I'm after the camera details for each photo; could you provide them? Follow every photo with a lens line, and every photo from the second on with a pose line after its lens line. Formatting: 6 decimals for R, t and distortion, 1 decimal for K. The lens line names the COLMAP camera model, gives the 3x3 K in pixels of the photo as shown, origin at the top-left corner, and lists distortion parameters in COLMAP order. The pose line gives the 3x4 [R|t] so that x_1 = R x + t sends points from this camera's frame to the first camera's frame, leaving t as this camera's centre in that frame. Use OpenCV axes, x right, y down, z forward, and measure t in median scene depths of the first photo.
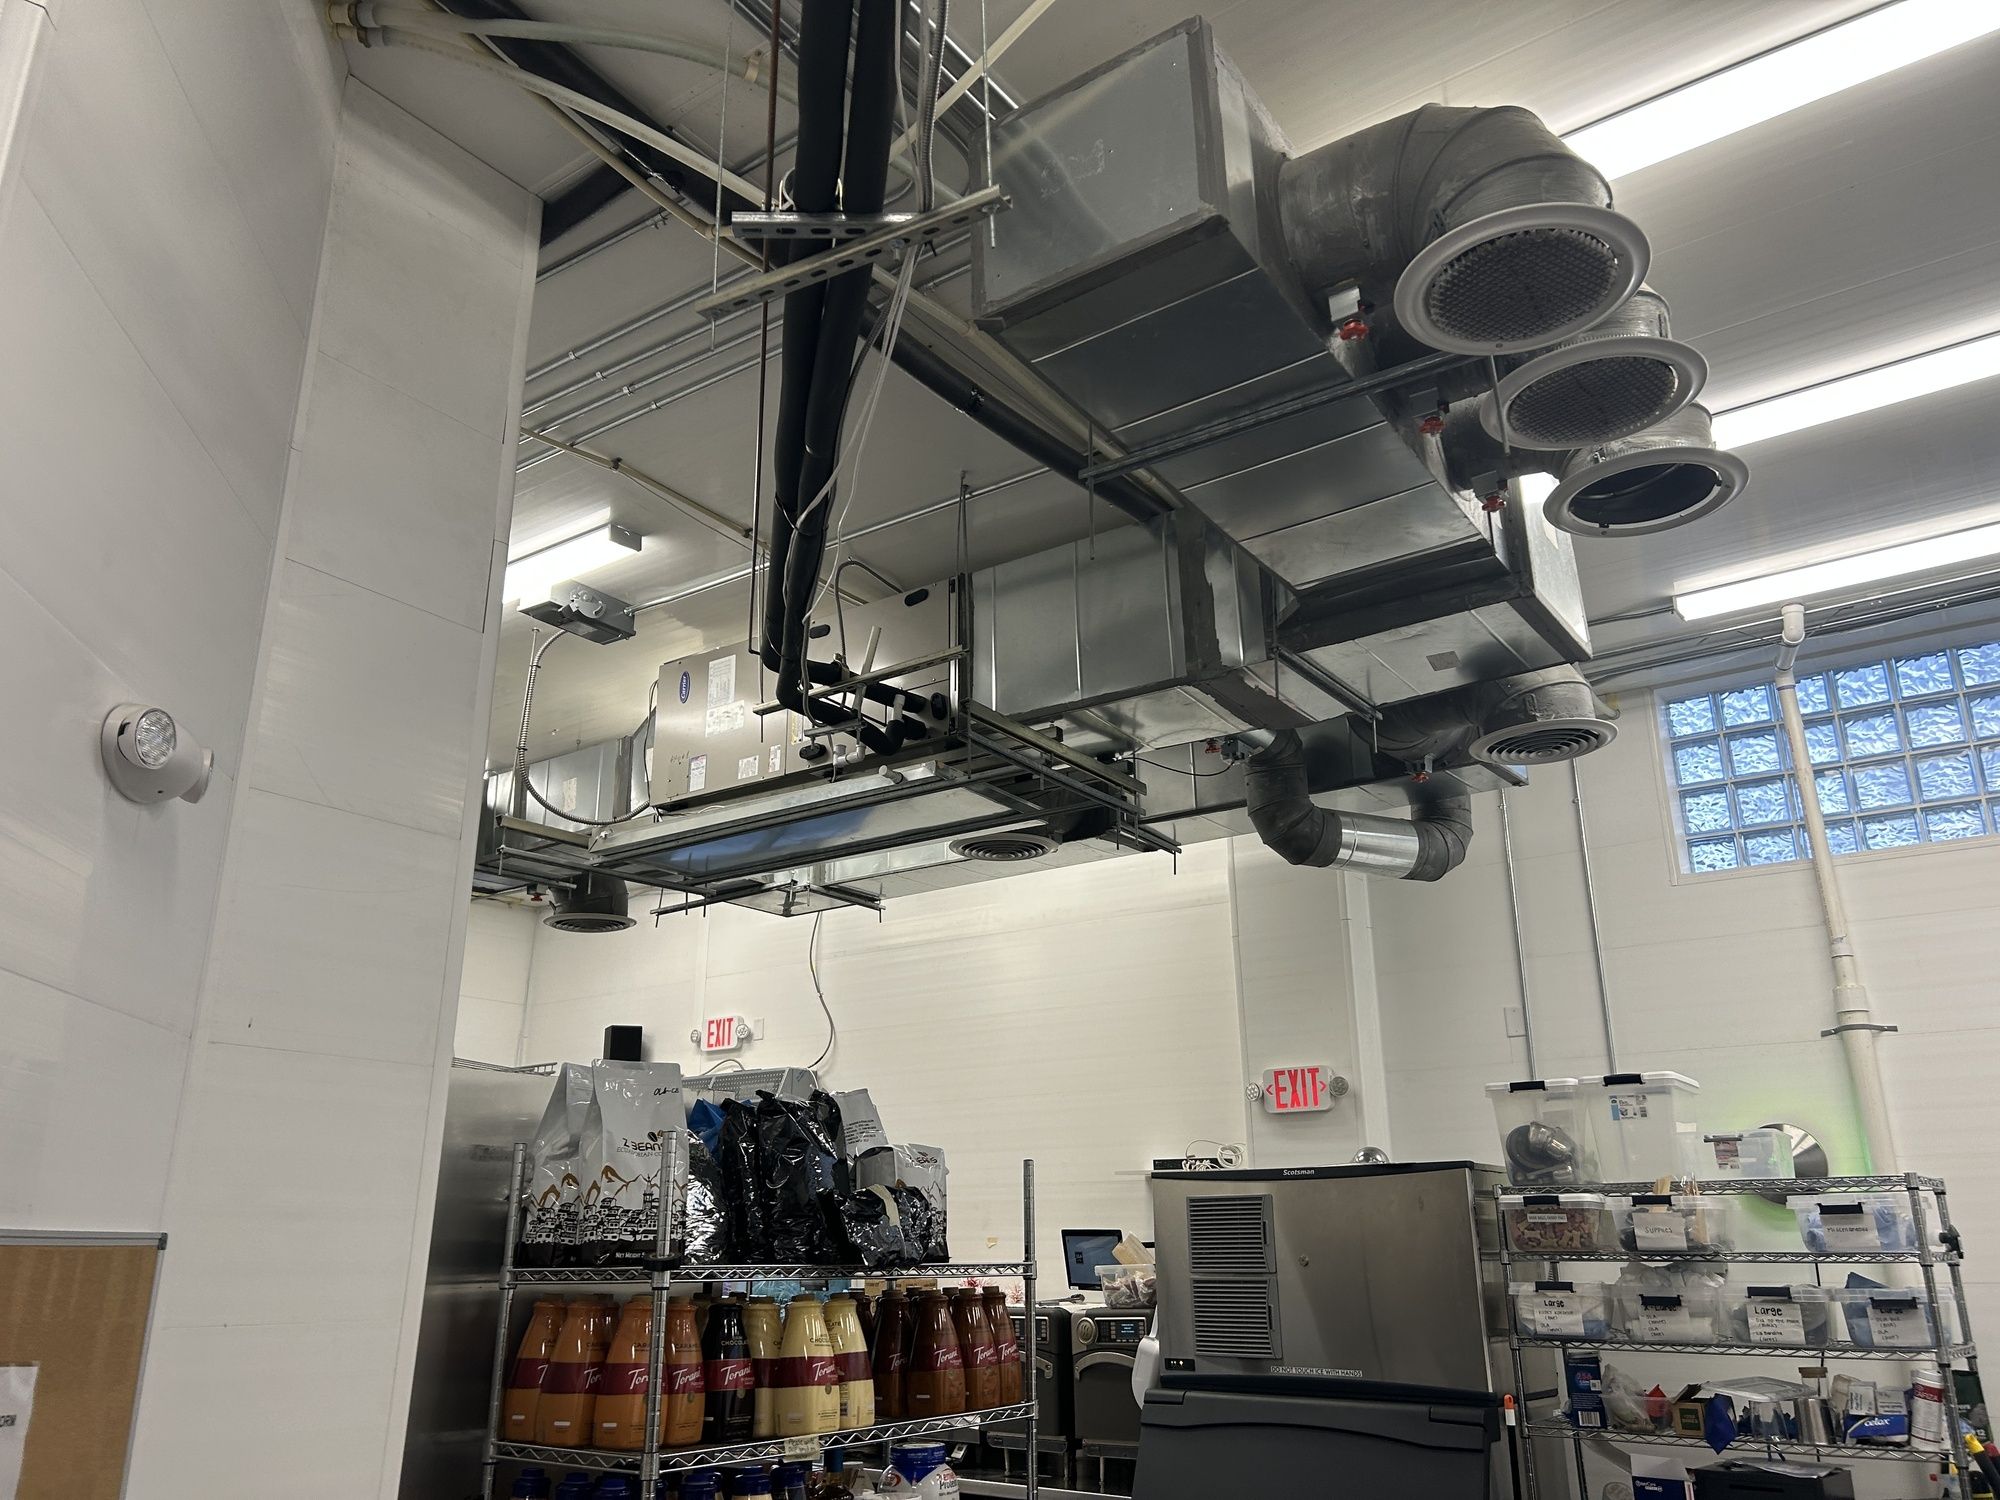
lens RADIAL K [[1476.0, 0, 997.8], [0, 1476.0, 747.5], [0, 0, 1]] dist [0.044435, -0.045050]
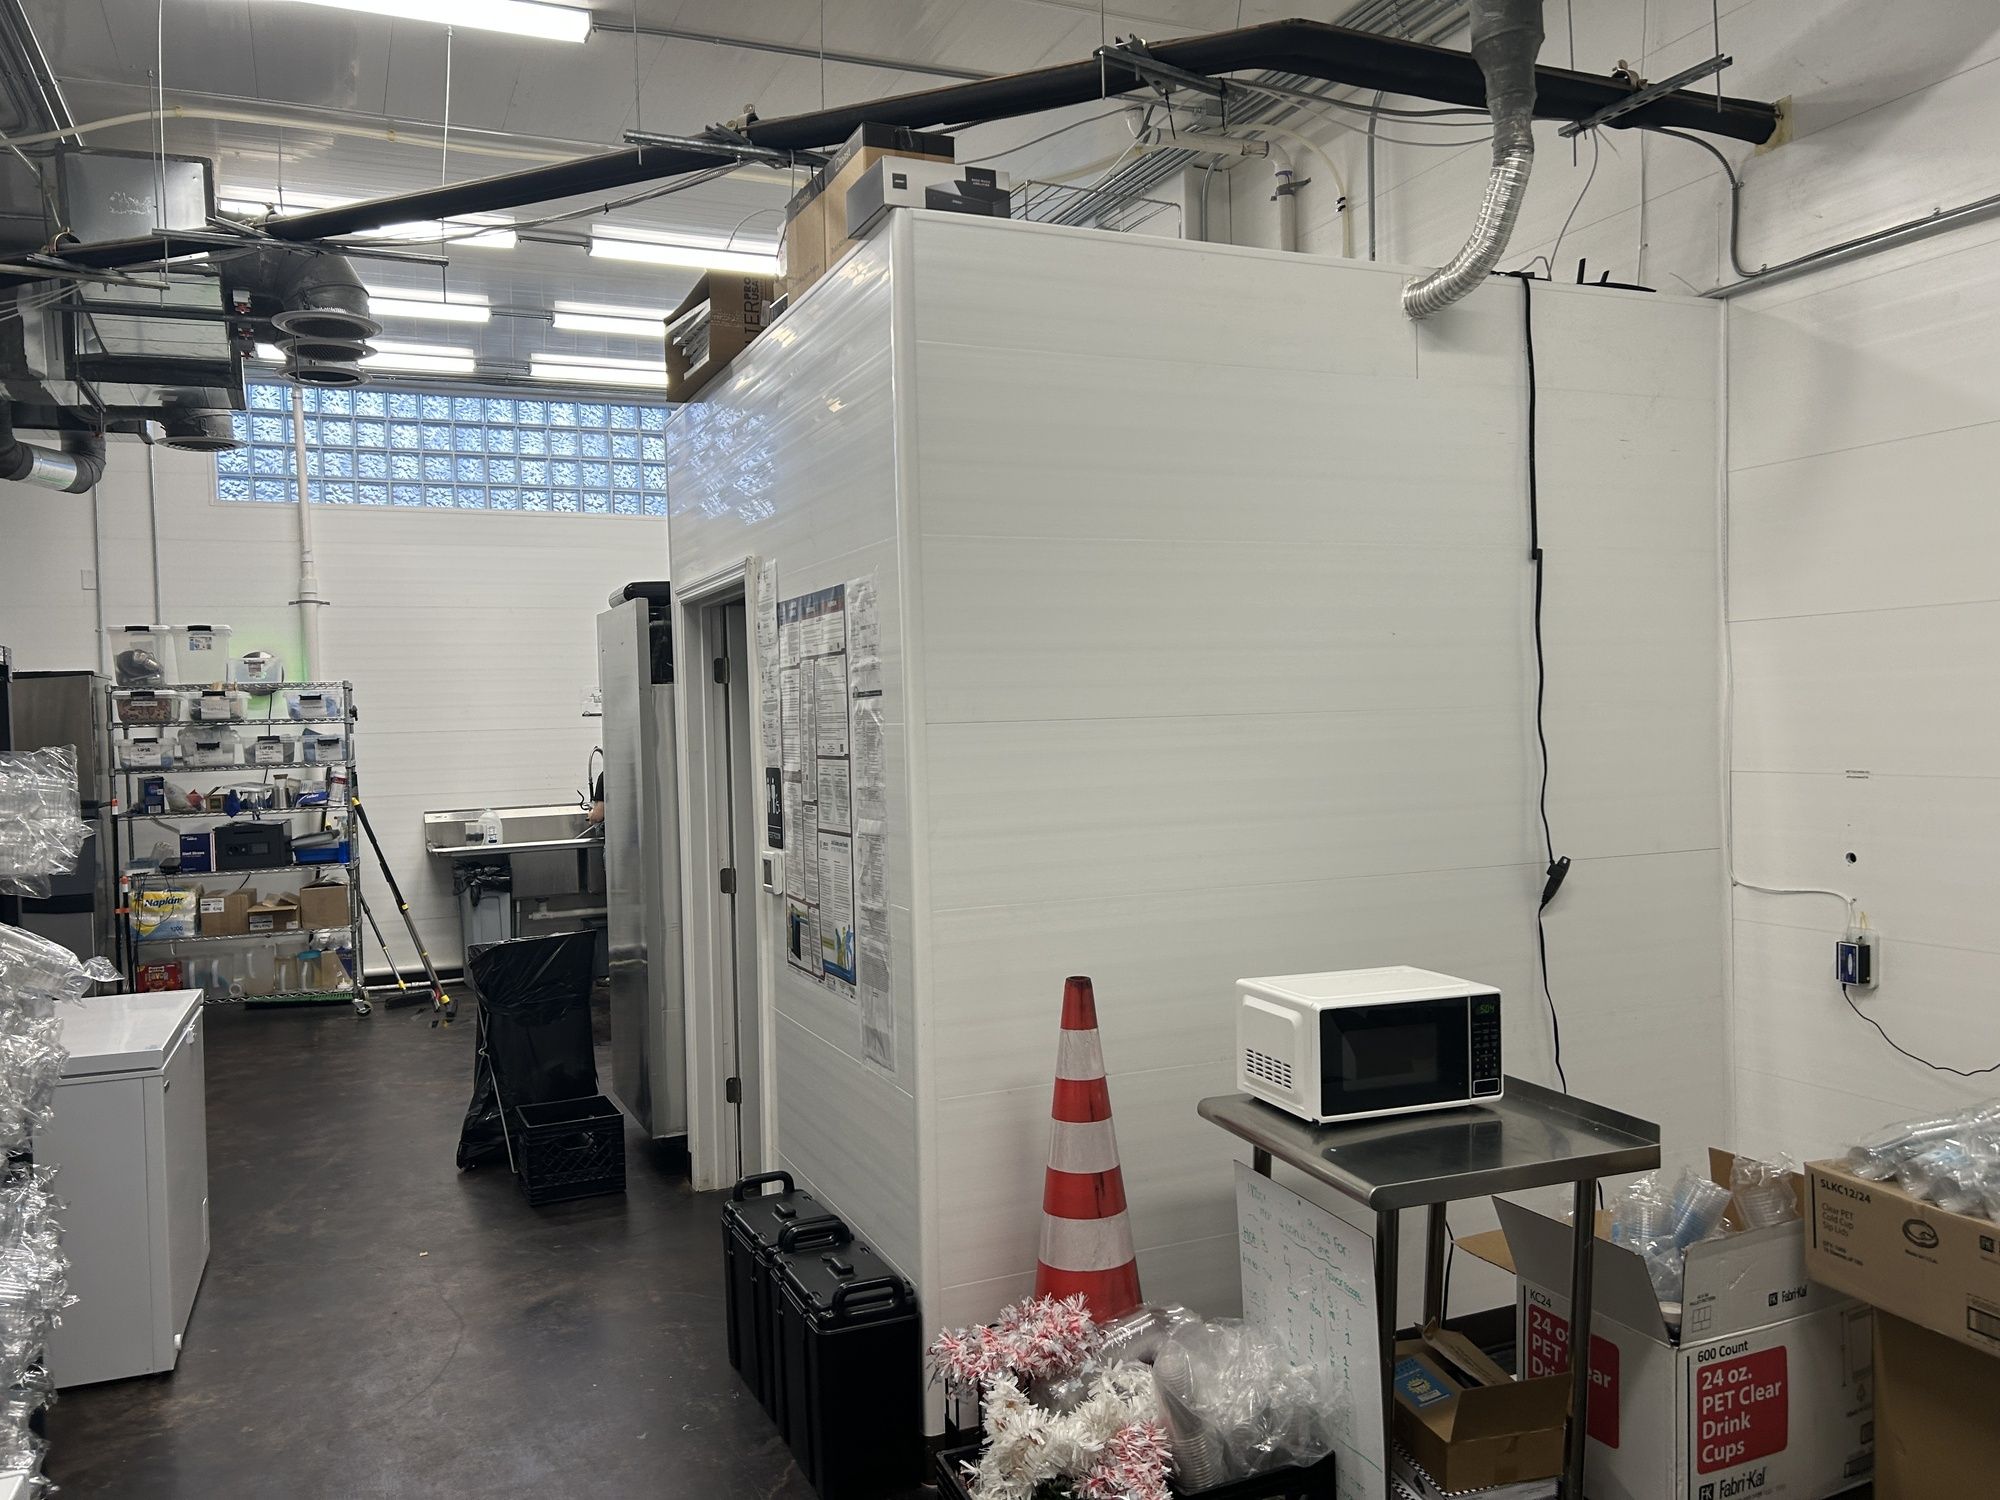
lens RADIAL K [[1525.7, 0, 1002.6], [0, 1525.7, 771.4], [0, 0, 1]] dist [0.029608, -0.043043]
pose [[0.501621, -0.041592, 0.864087, -0.704353], [-0.250953, 0.948897, 0.191358, -0.208976], [-0.827888, -0.312834, 0.465549, -0.709538]]
